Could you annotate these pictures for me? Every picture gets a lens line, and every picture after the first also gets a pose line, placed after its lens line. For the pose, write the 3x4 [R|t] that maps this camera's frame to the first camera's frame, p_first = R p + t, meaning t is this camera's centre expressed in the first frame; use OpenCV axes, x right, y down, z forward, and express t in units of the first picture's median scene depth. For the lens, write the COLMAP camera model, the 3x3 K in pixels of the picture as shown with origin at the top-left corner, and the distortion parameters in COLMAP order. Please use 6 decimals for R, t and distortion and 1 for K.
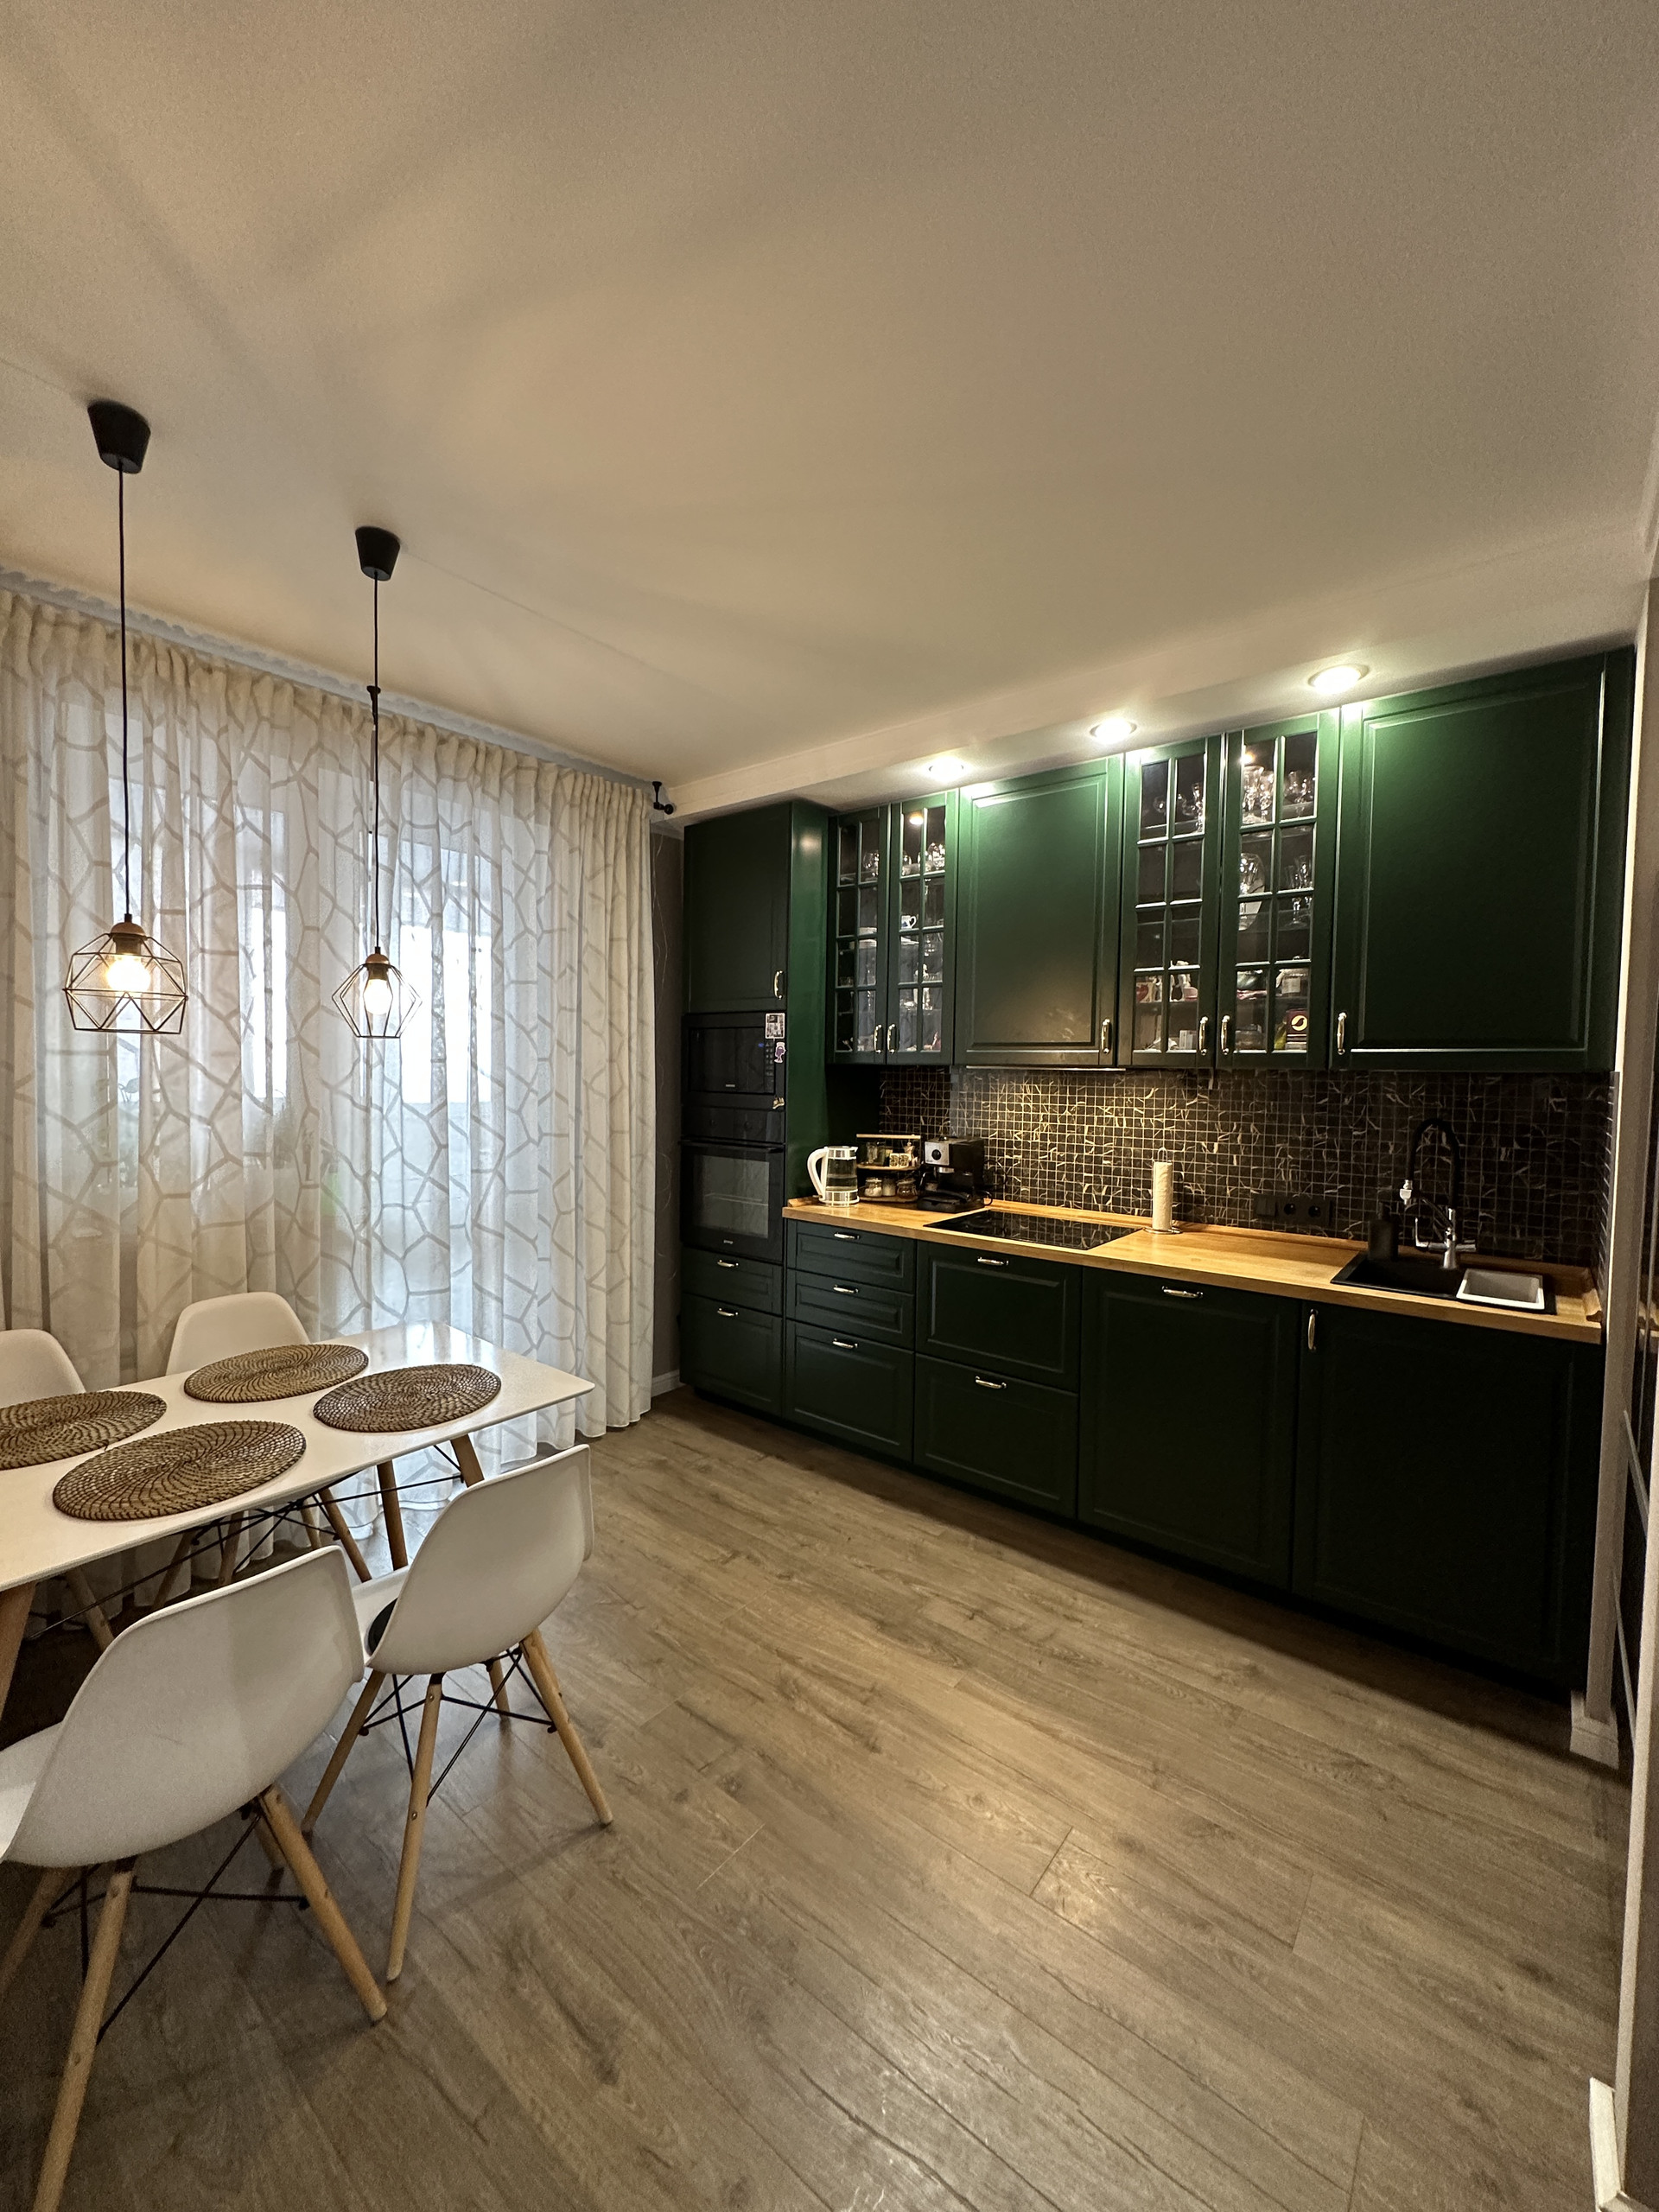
lens RADIAL K [[878.4, 0, 822.2], [0, 878.4, 1103.5], [0, 0, 1]] dist [0.000929, 0.000067]
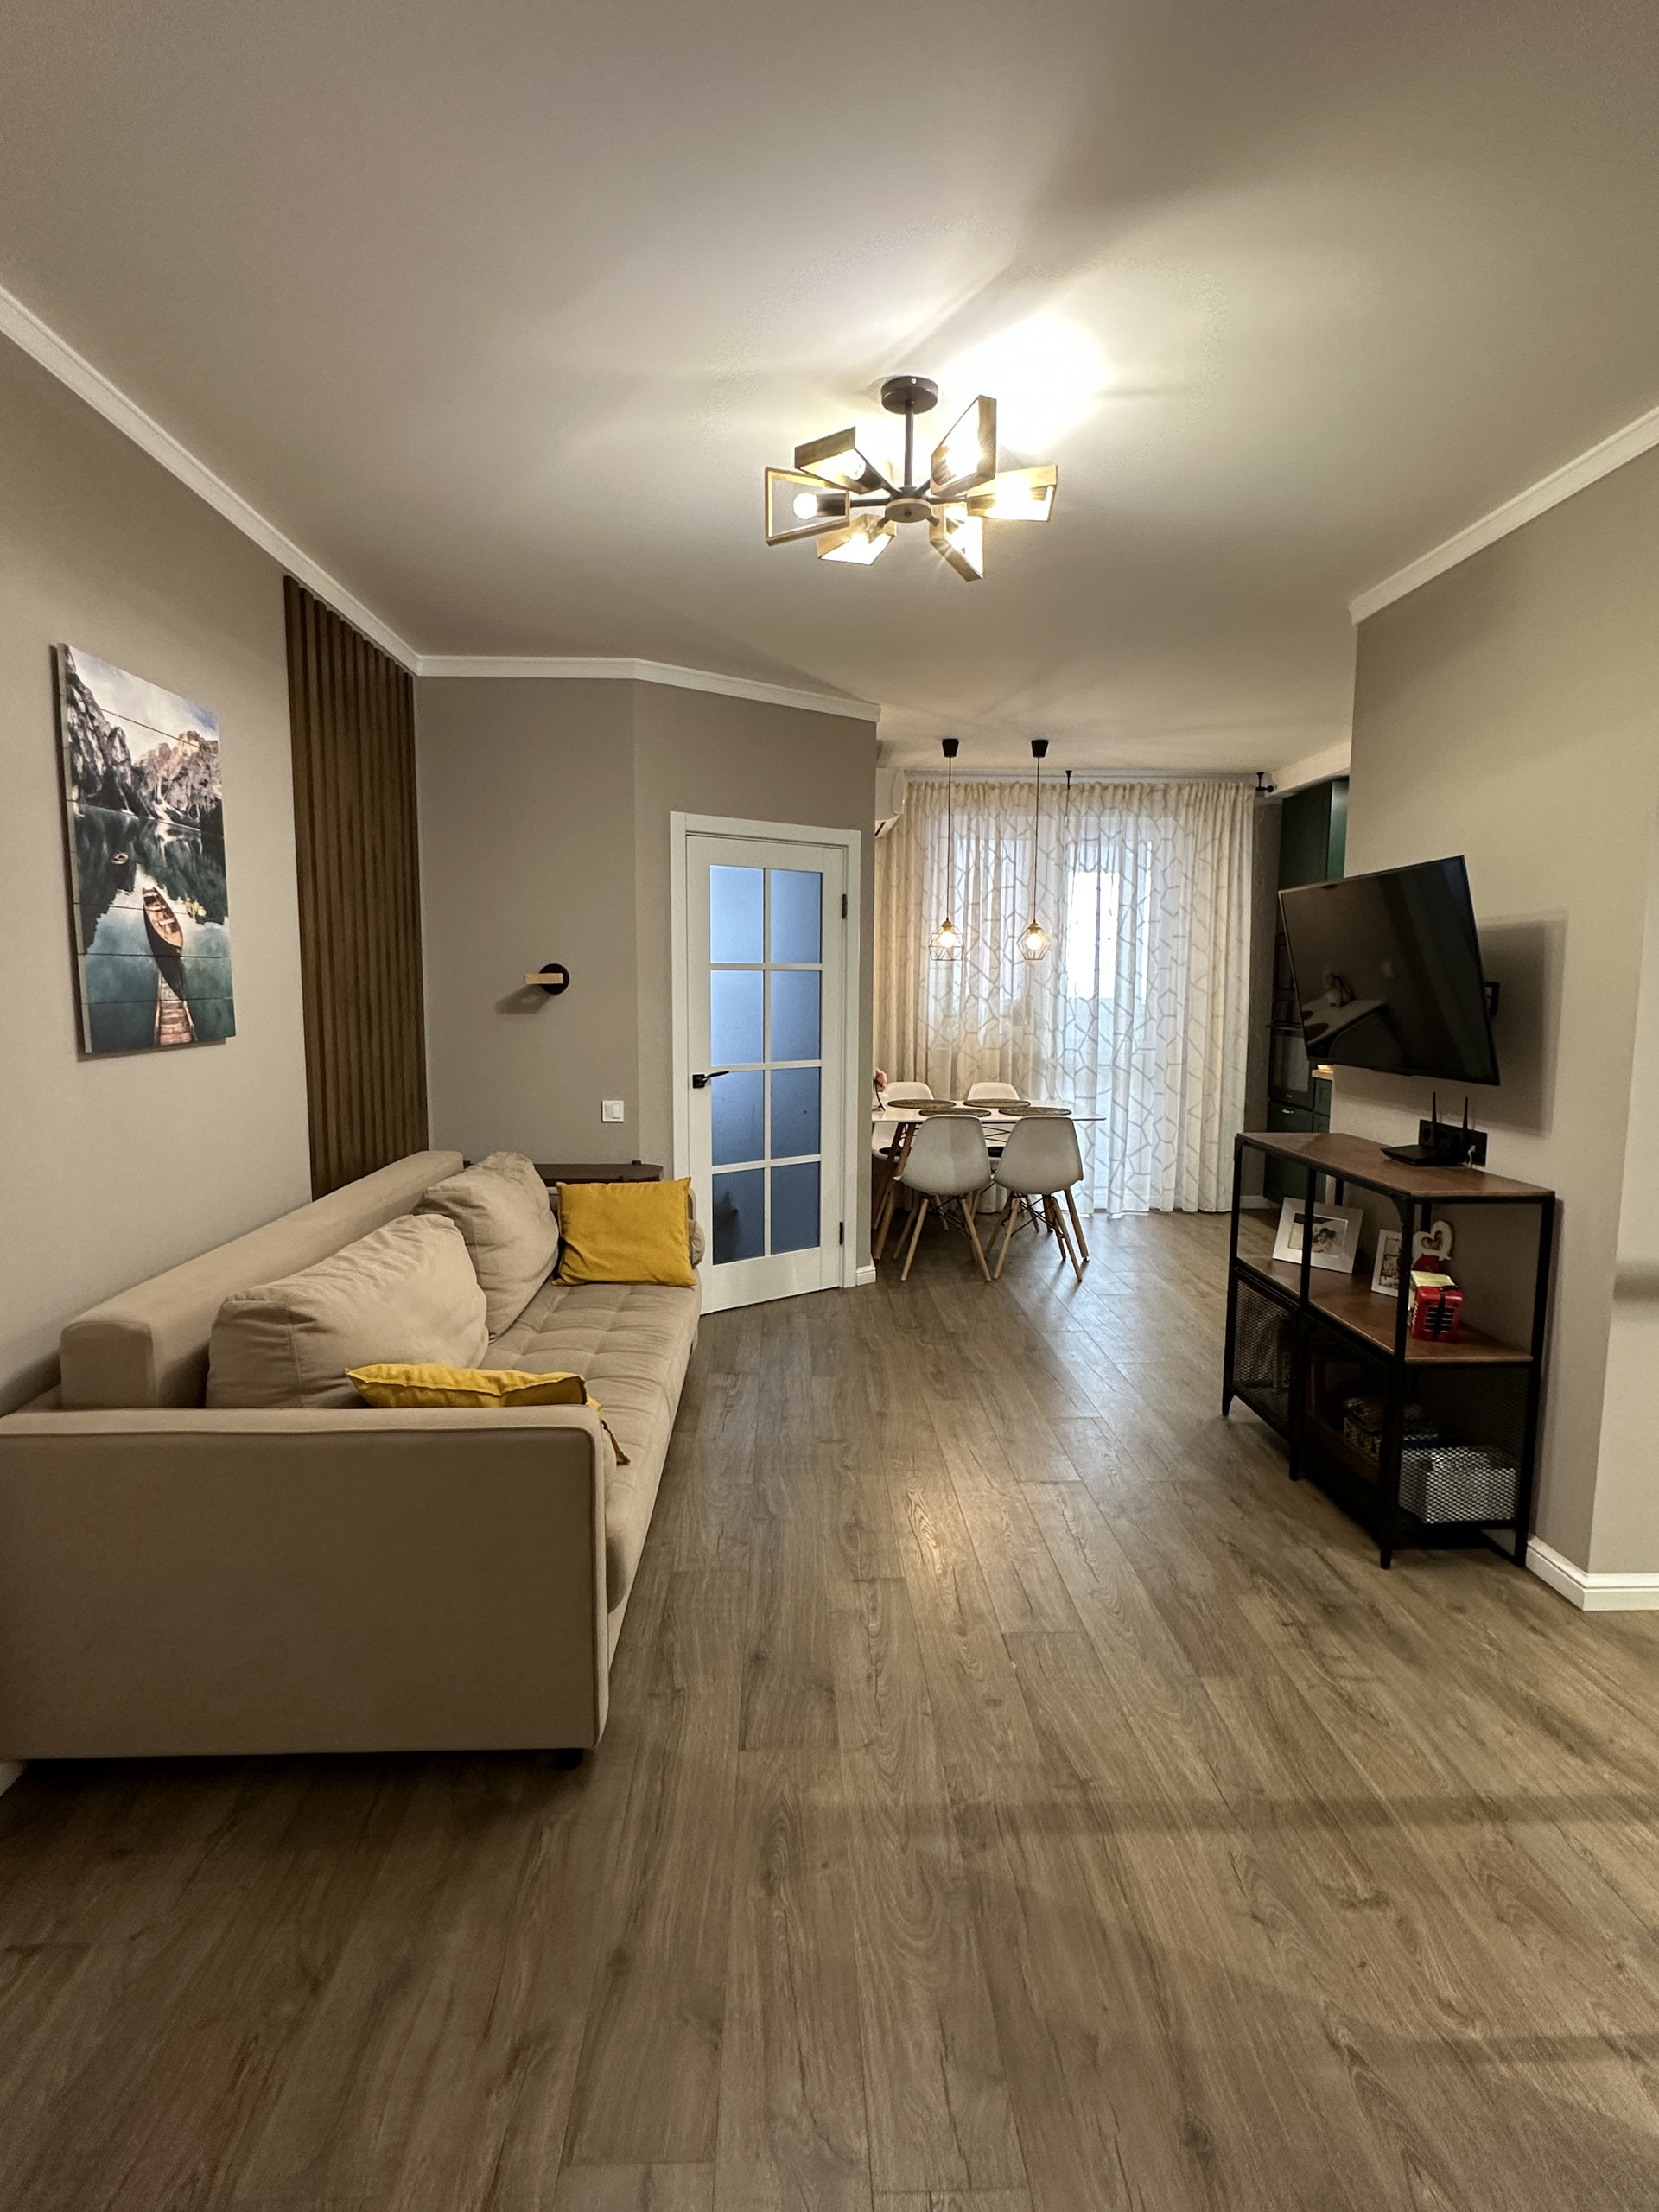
lens RADIAL K [[1083.8, 0, 835.3], [0, 1083.8, 1101.8], [0, 0, 1]] dist [0.003806, 0.000080]
pose [[0.658079, 0.071947, -0.749503, 0.897039], [-0.026133, 0.997007, 0.072760, 0.072209], [0.752495, -0.028295, 0.657990, -0.868425]]
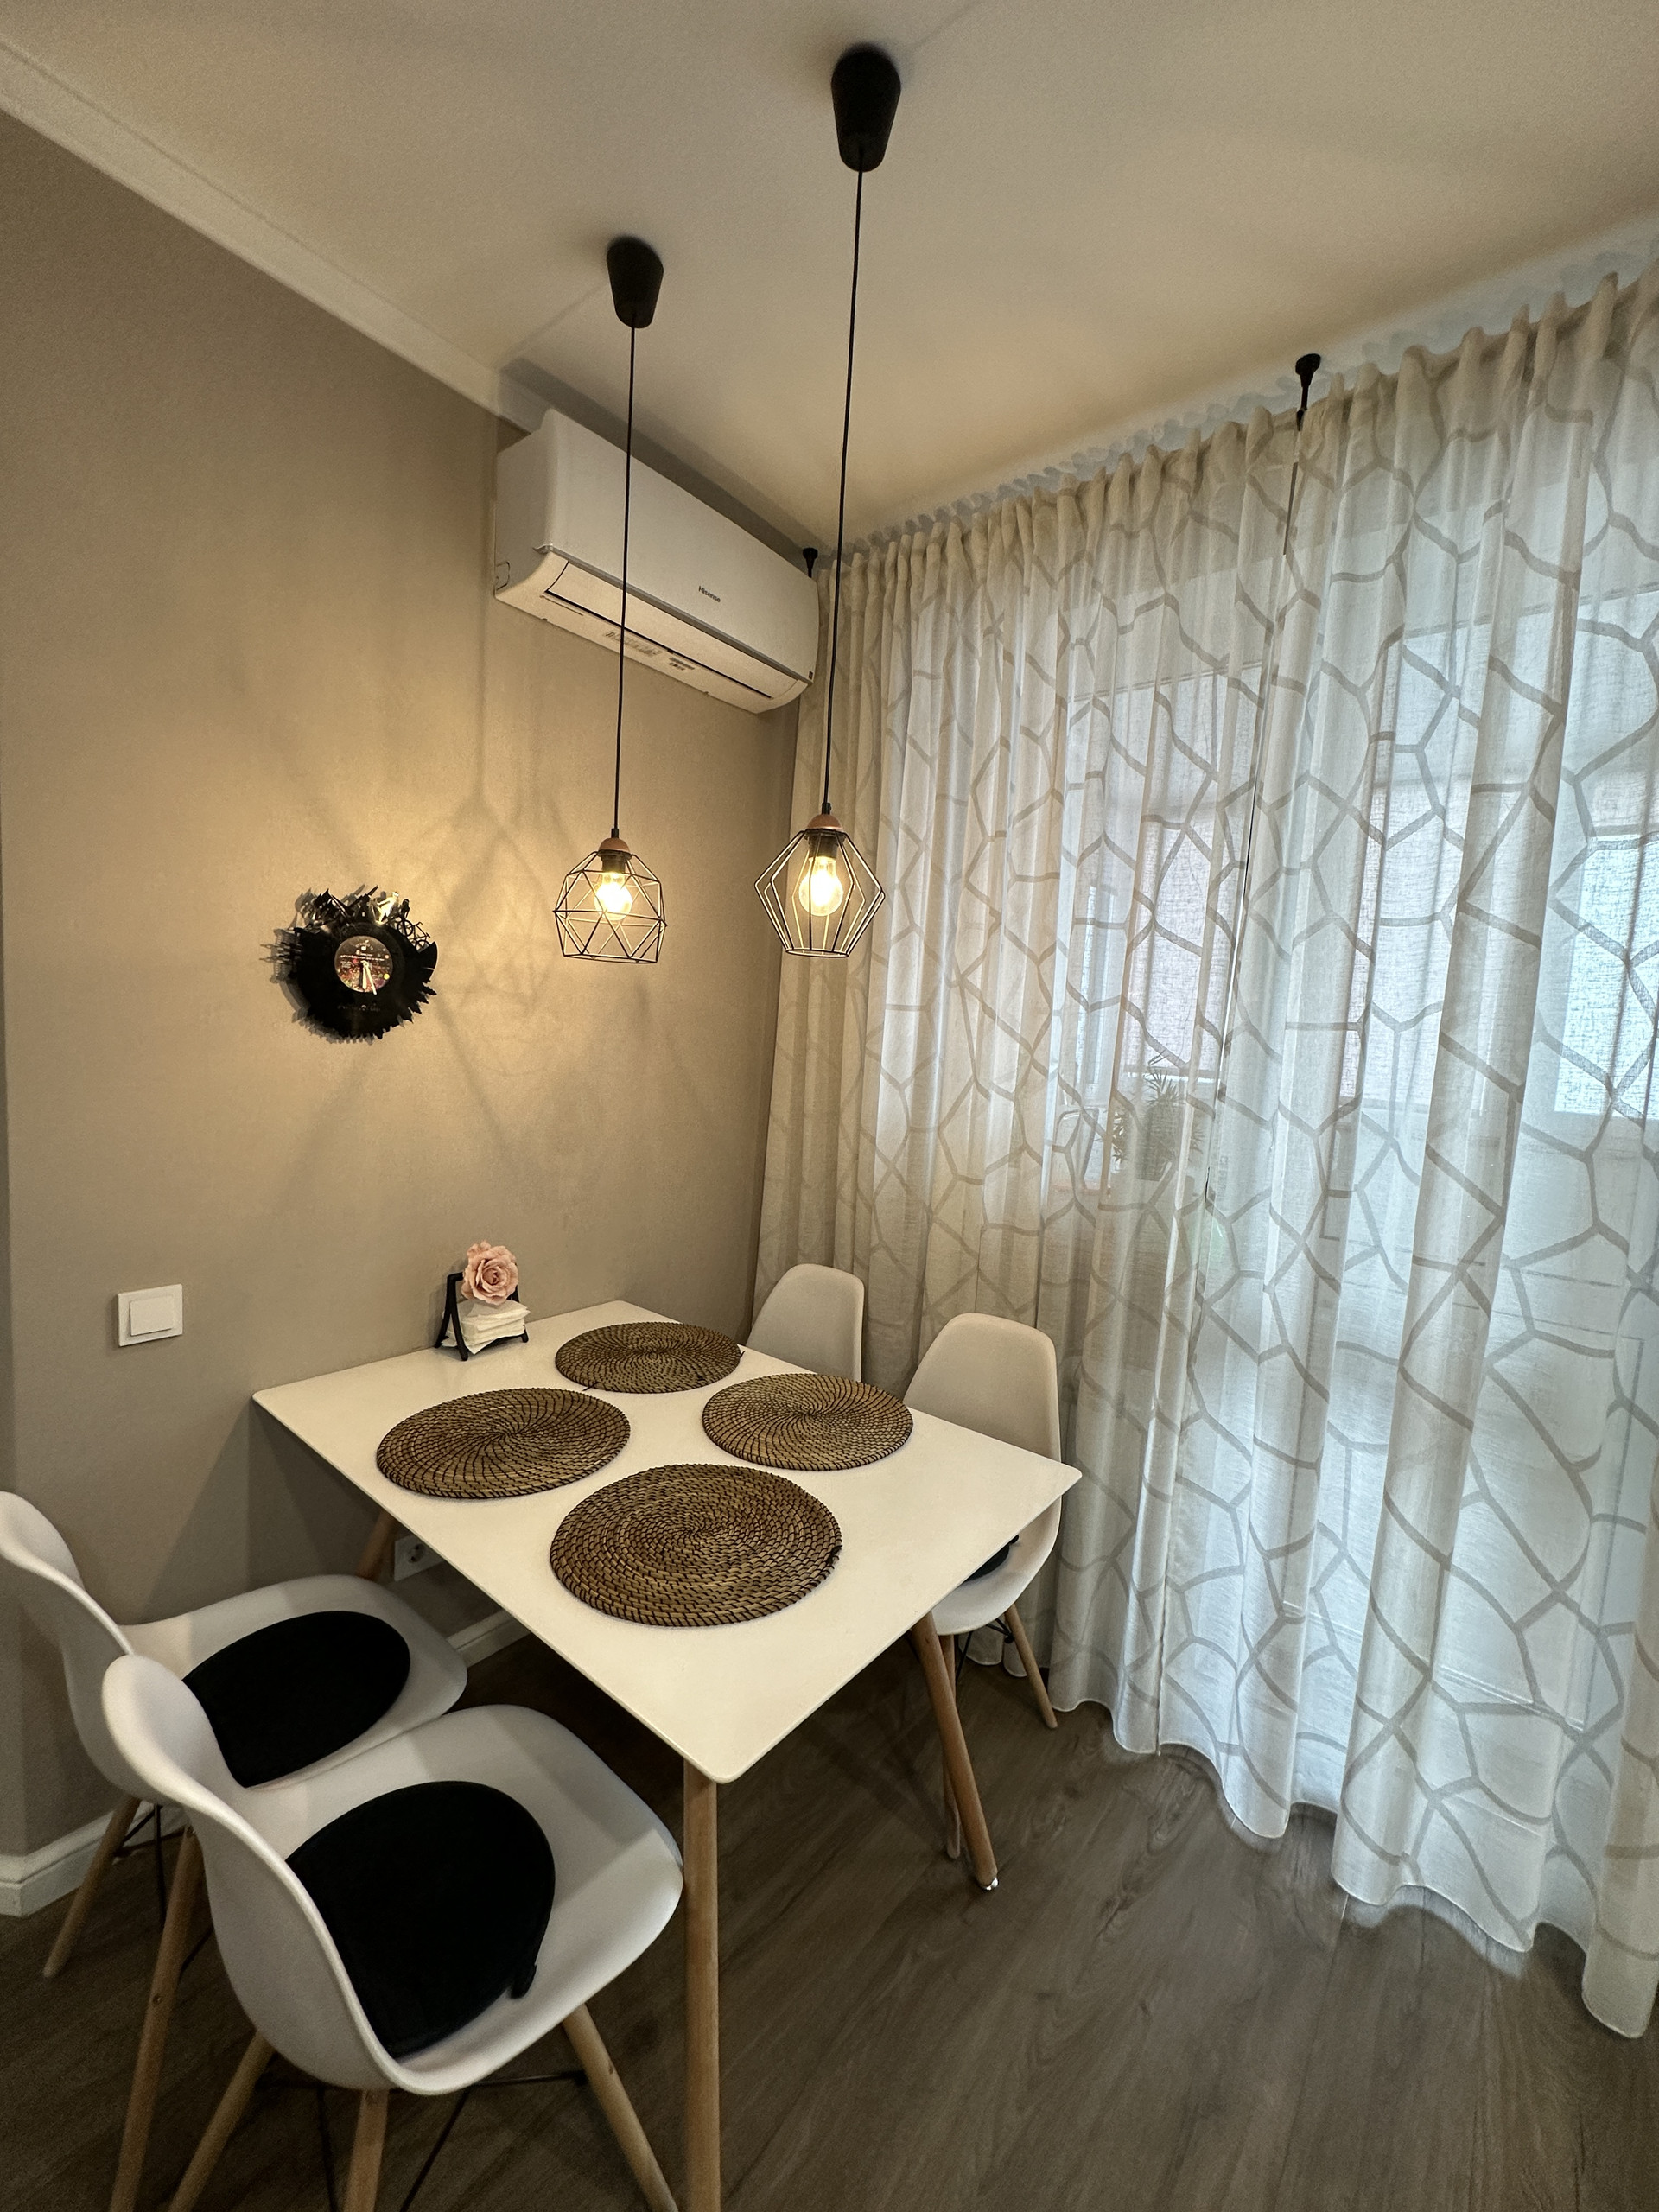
lens RADIAL K [[878.4, 0, 834.1], [0, 878.4, 1106.2], [0, 0, 1]] dist [0.000929, 0.000067]
pose [[0.008978, 0.072256, -0.997346, 0.078175], [-0.101323, 0.992318, 0.070979, -0.009204], [0.994813, 0.100417, 0.016230, 0.699273]]
